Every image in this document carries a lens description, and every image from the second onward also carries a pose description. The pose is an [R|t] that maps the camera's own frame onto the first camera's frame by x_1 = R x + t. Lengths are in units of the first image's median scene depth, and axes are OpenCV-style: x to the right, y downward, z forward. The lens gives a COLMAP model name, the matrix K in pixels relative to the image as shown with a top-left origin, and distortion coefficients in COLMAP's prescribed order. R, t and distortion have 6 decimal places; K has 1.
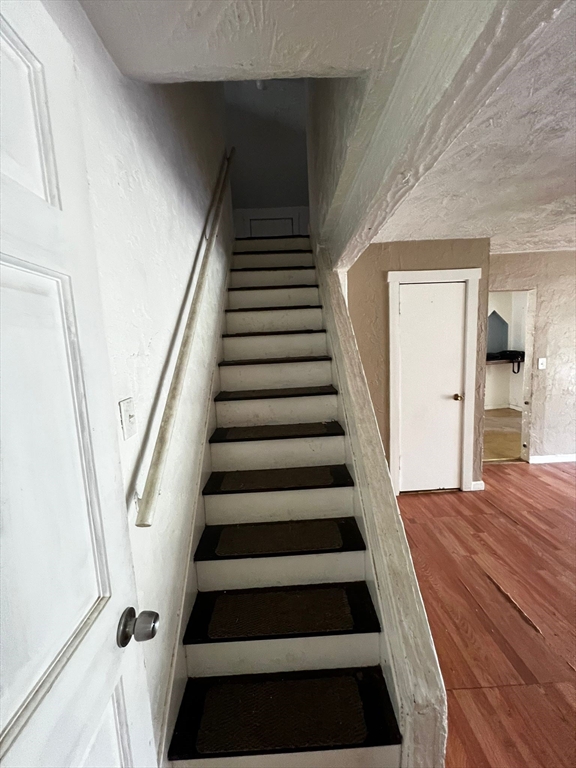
lens RADIAL K [[306.3, 0, 288.4], [0, 306.3, 382.9], [0, 0, 1]] dist [-0.002094, -0.000035]
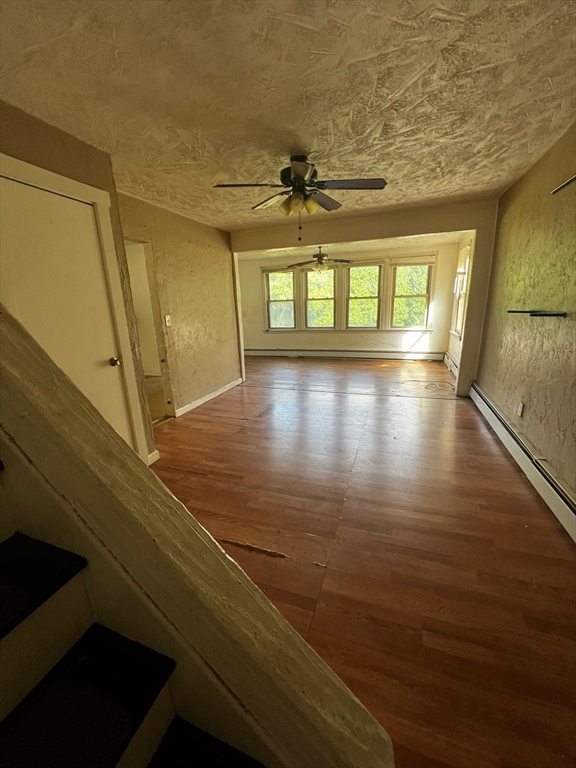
lens RADIAL K [[306.3, 0, 288.6], [0, 306.3, 383.2], [0, 0, 1]] dist [-0.002094, -0.000035]
pose [[0.357361, -0.204358, 0.911335, -0.012256], [0.128594, 0.977241, 0.168712, 0.023647], [-0.925071, 0.056901, 0.375507, 0.280716]]
